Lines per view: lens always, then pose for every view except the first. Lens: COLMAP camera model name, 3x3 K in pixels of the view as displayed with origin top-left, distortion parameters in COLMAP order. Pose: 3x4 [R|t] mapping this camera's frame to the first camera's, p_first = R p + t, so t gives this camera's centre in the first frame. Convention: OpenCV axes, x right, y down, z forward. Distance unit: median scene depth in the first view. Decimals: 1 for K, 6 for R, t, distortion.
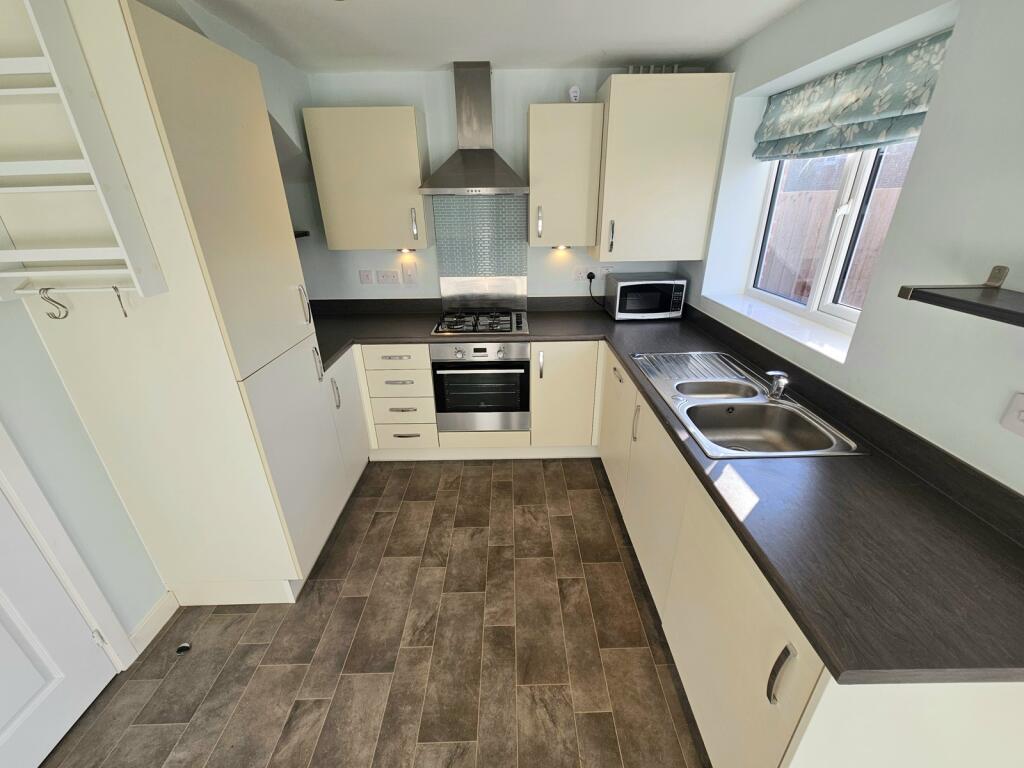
lens RADIAL K [[415.6, 0, 514.8], [0, 415.6, 385.6], [0, 0, 1]] dist [-0.005410, -0.000246]
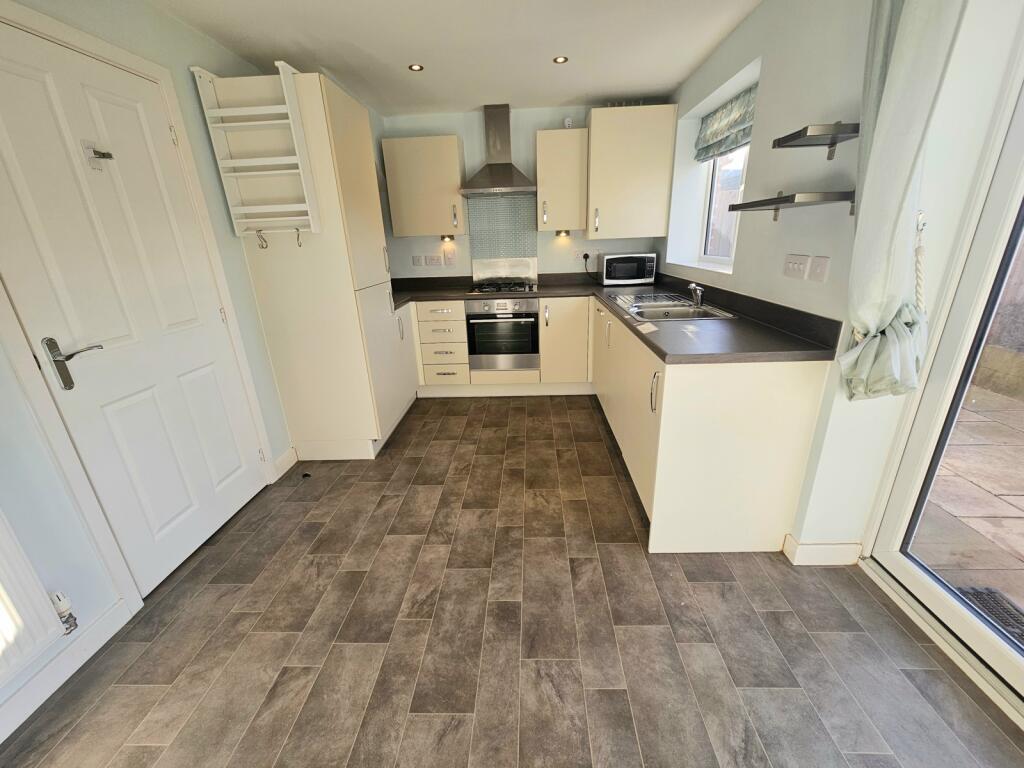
lens RADIAL K [[415.6, 0, 512.1], [0, 415.6, 384.2], [0, 0, 1]] dist [-0.005410, -0.000246]
pose [[0.998256, -0.002955, -0.058955, 0.030463], [-0.001592, 0.997036, -0.076922, 0.279896], [0.059008, 0.076882, 0.995293, -0.336132]]
